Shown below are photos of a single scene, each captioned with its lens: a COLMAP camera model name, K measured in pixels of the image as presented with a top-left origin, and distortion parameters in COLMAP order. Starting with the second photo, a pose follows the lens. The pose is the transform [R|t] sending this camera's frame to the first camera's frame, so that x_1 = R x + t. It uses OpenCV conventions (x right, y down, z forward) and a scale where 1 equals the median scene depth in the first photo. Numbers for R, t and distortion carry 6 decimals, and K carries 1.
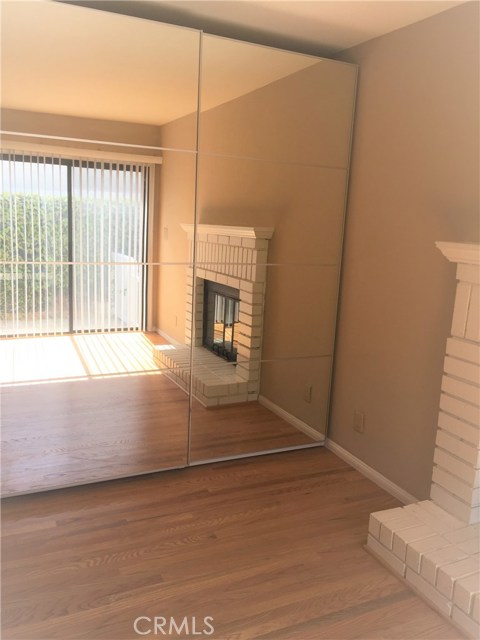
lens RADIAL K [[525.5, 0, 239.9], [0, 525.5, 299.2], [0, 0, 1]] dist [0.000442, -0.009853]
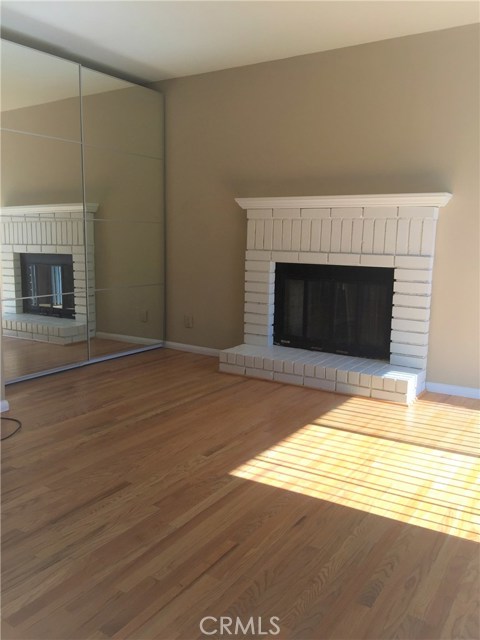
lens RADIAL K [[527.9, 0, 240.0], [0, 527.9, 320.0], [0, 0, 1]] dist [-0.101224, -0.005045]
pose [[0.846951, -0.113717, 0.519368, -0.461133], [0.102051, 0.993466, 0.051105, 0.167044], [-0.521786, 0.009718, 0.853021, -0.421565]]
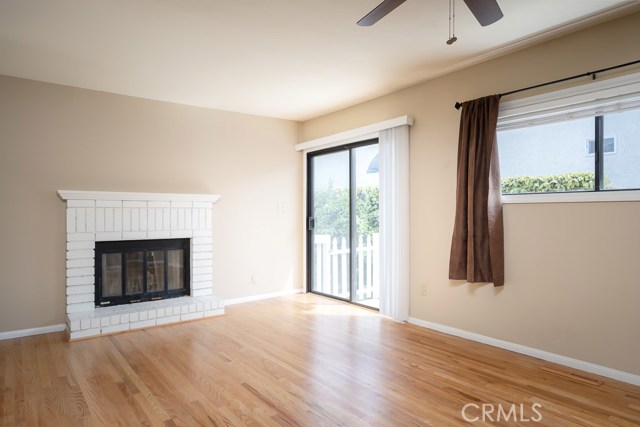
lens RADIAL K [[408.3, 0, 320.0], [0, 408.3, 213.5], [0, 0, 1]] dist [0.001399, 0.000322]
pose [[-0.202078, -0.039285, 0.978581, -1.117743], [0.145415, 0.986916, 0.069647, 0.018848], [-0.968514, 0.156375, -0.193721, 0.239683]]
